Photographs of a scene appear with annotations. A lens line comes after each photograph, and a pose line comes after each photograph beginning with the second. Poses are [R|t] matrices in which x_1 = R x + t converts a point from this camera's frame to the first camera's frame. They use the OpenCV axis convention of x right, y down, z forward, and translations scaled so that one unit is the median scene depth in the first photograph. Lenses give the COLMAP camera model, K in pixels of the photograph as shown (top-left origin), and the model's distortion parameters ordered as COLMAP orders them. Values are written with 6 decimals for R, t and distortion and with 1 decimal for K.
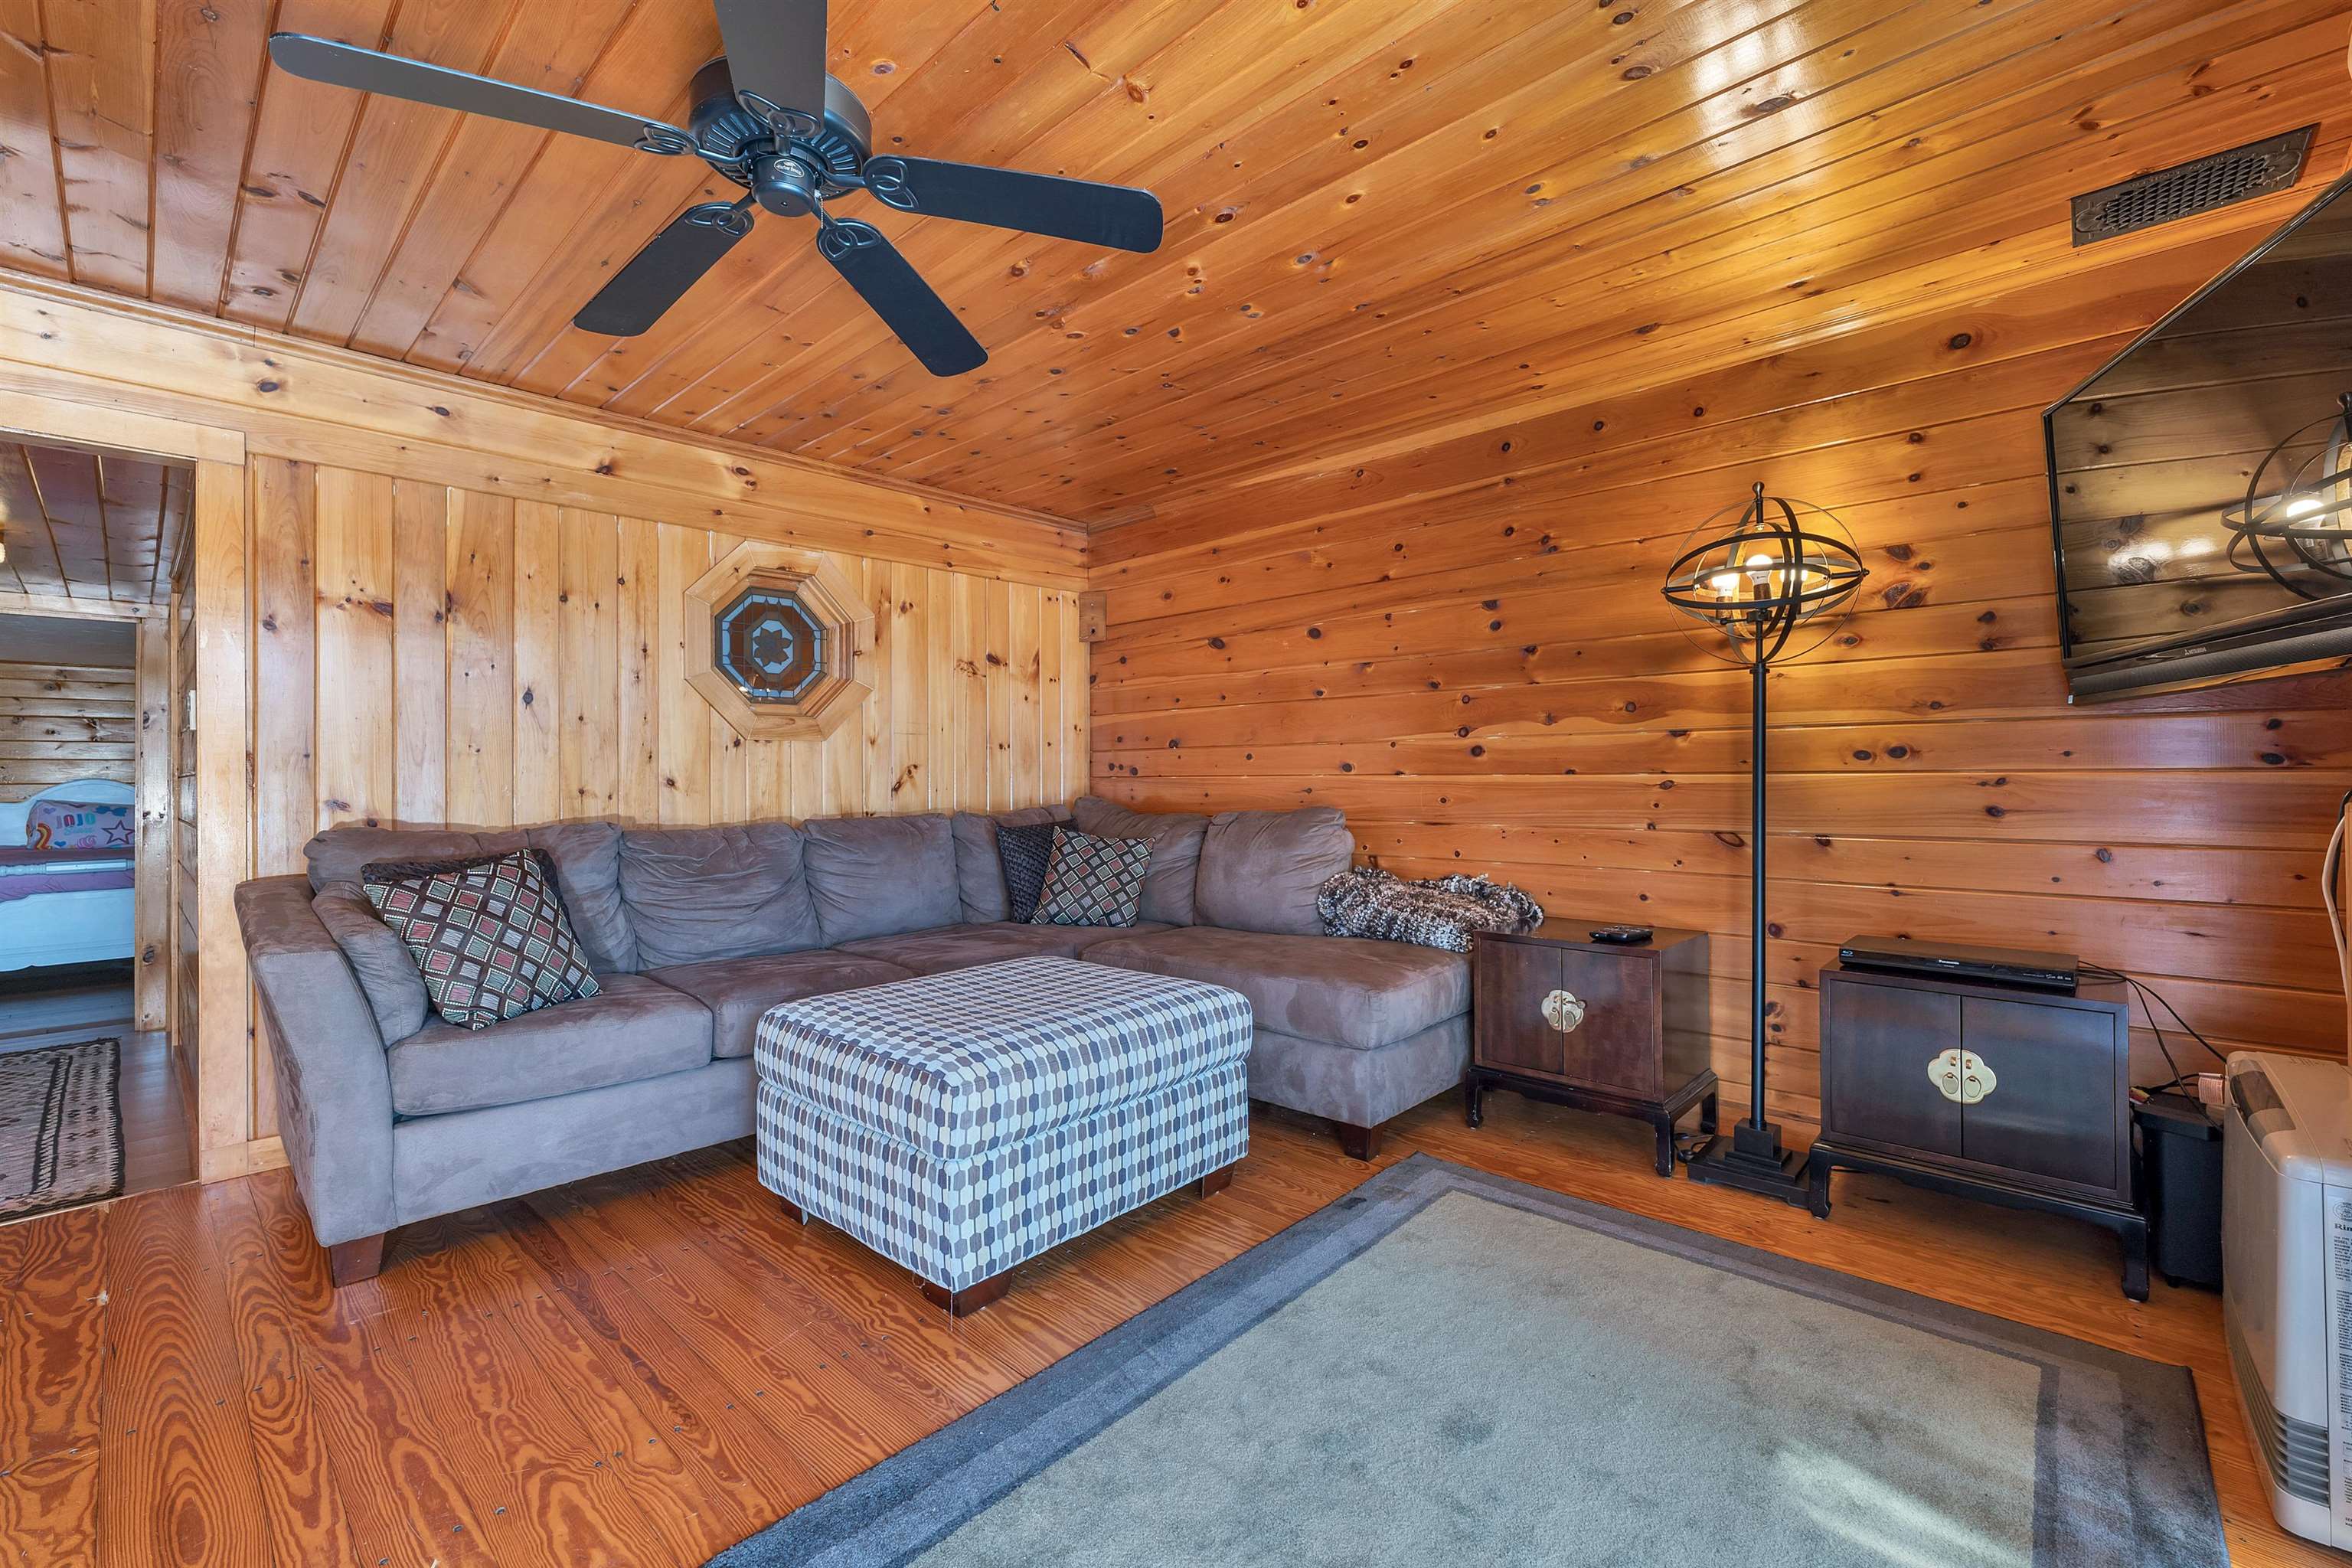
lens RADIAL K [[979.0, 0, 1175.3], [0, 979.0, 773.5], [0, 0, 1]] dist [-0.000812, -0.000052]
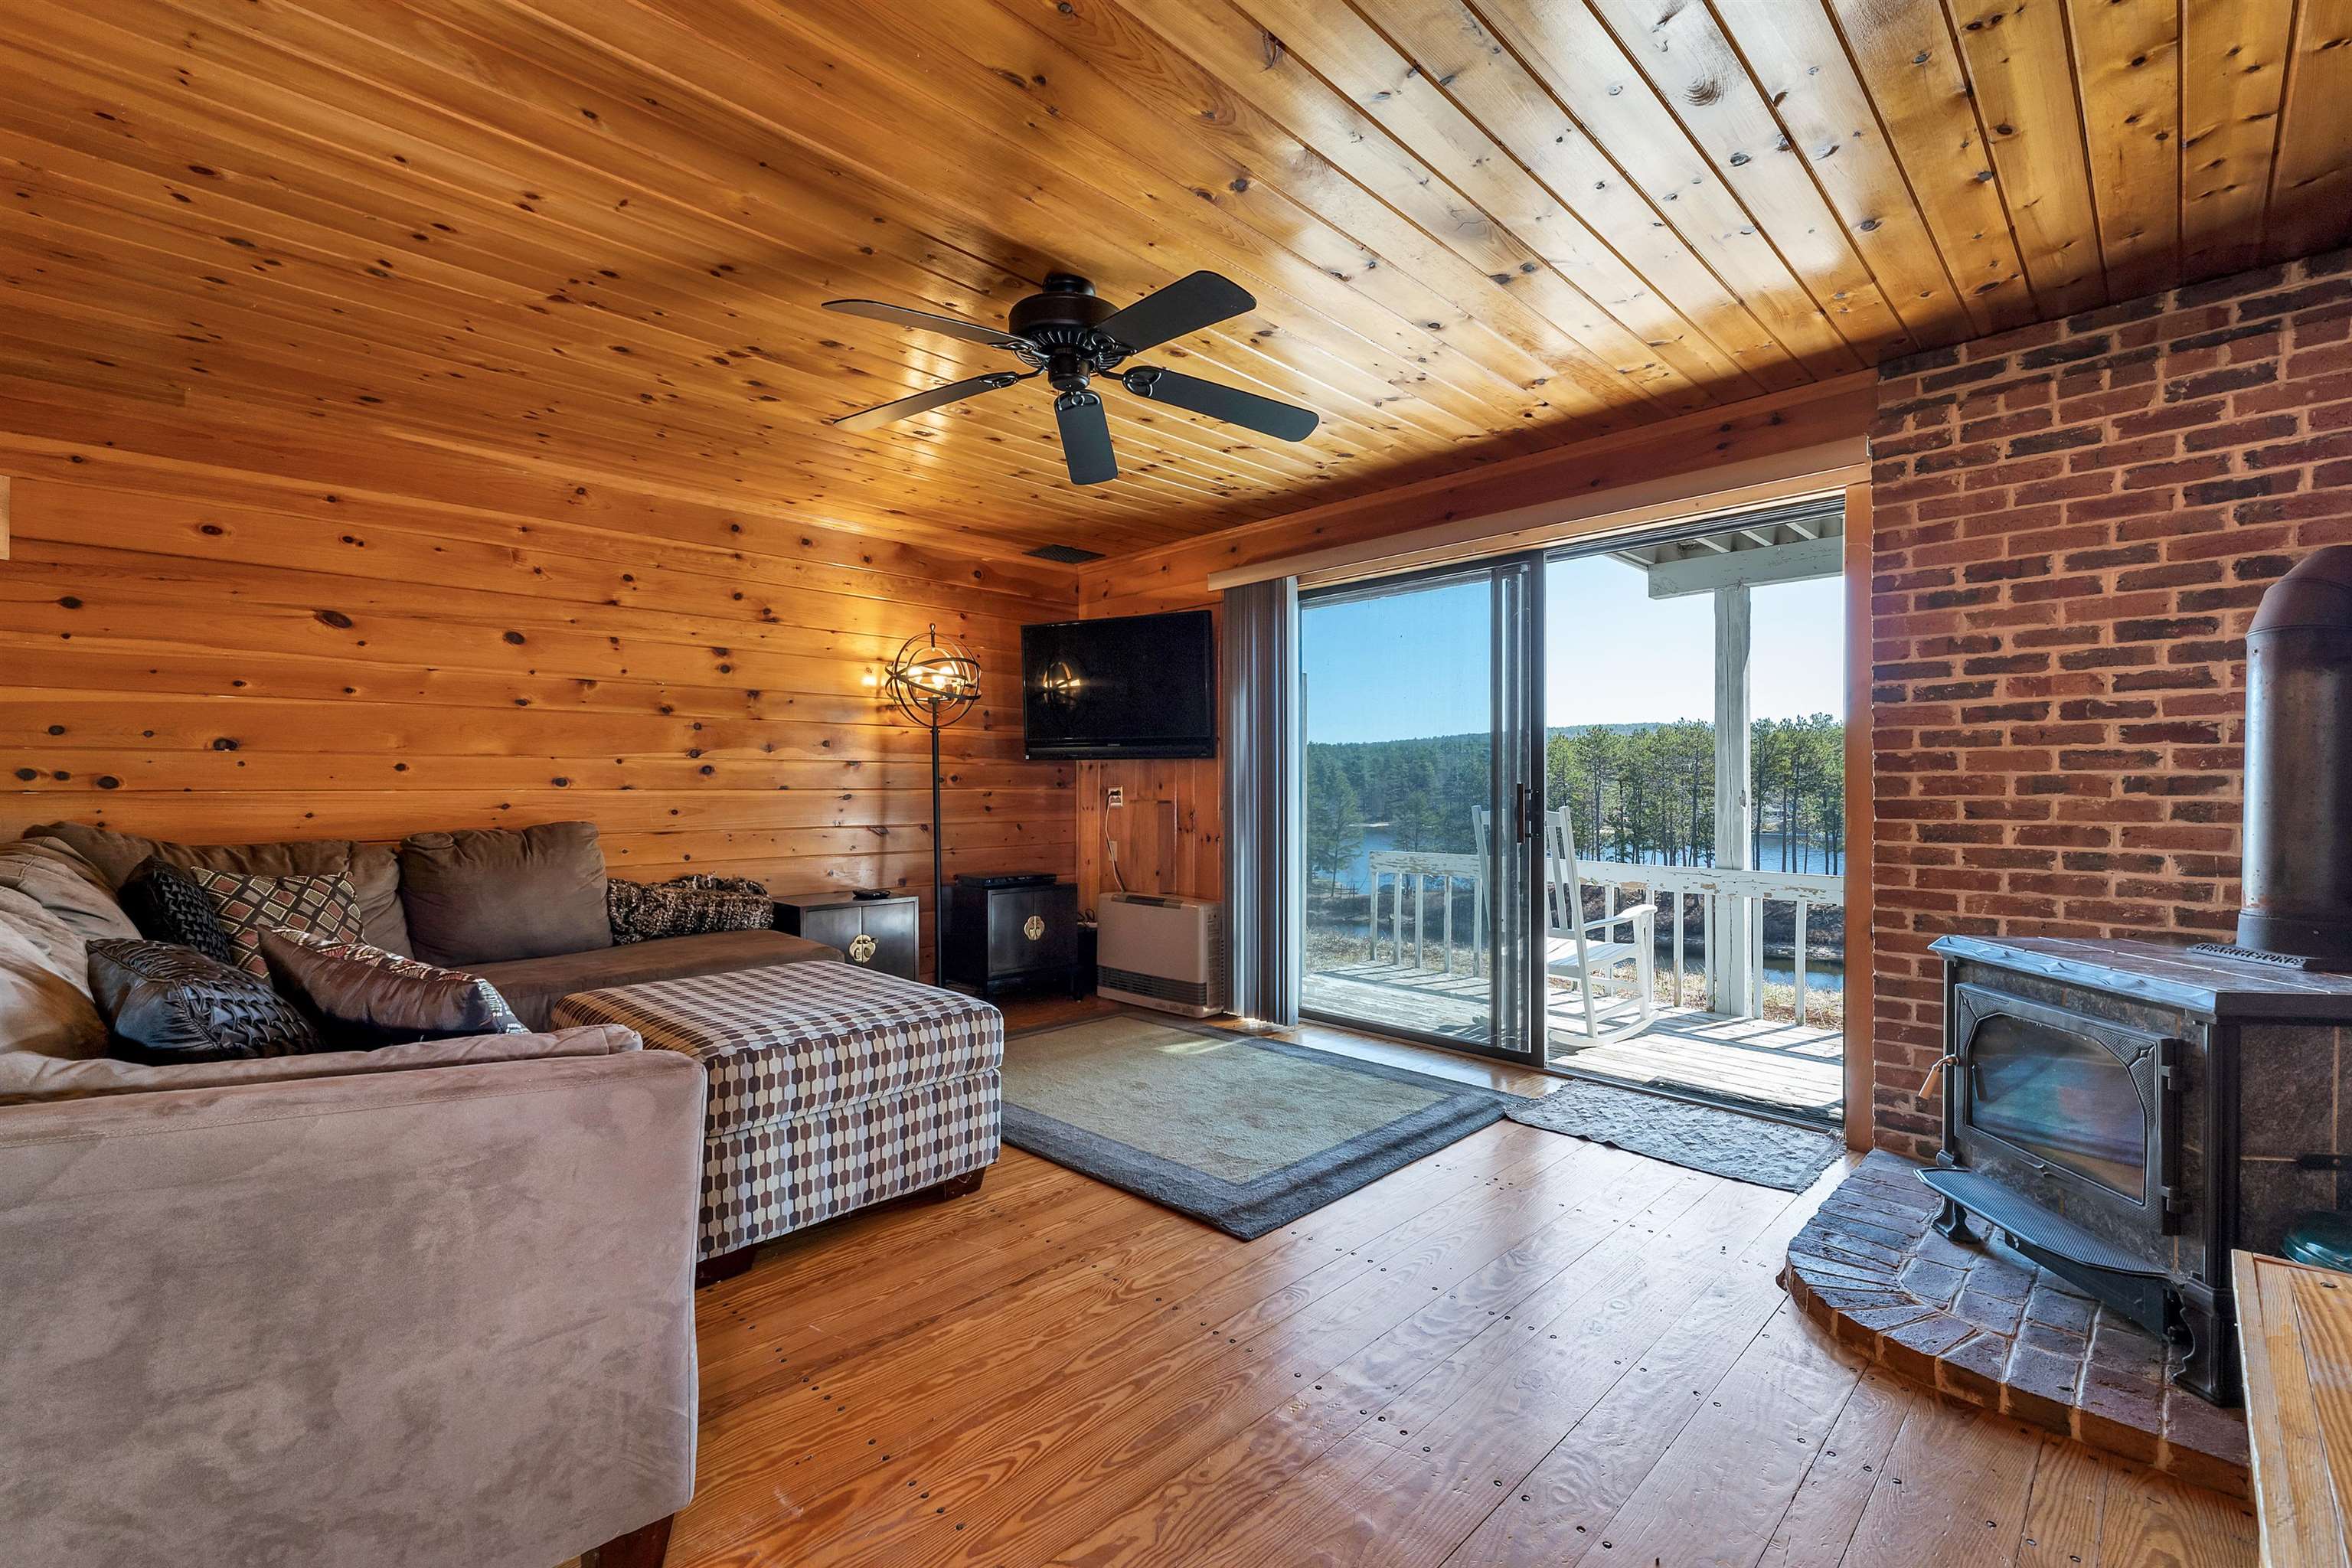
lens RADIAL K [[995.9, 0, 1176.0], [0, 995.9, 784.0], [0, 0, 1]] dist [0.001335, 0.000265]
pose [[0.036527, 0.008757, 0.999294, -0.885917], [-0.003077, 0.999958, -0.008650, 0.002780], [-0.999328, -0.002759, 0.036553, 0.377126]]
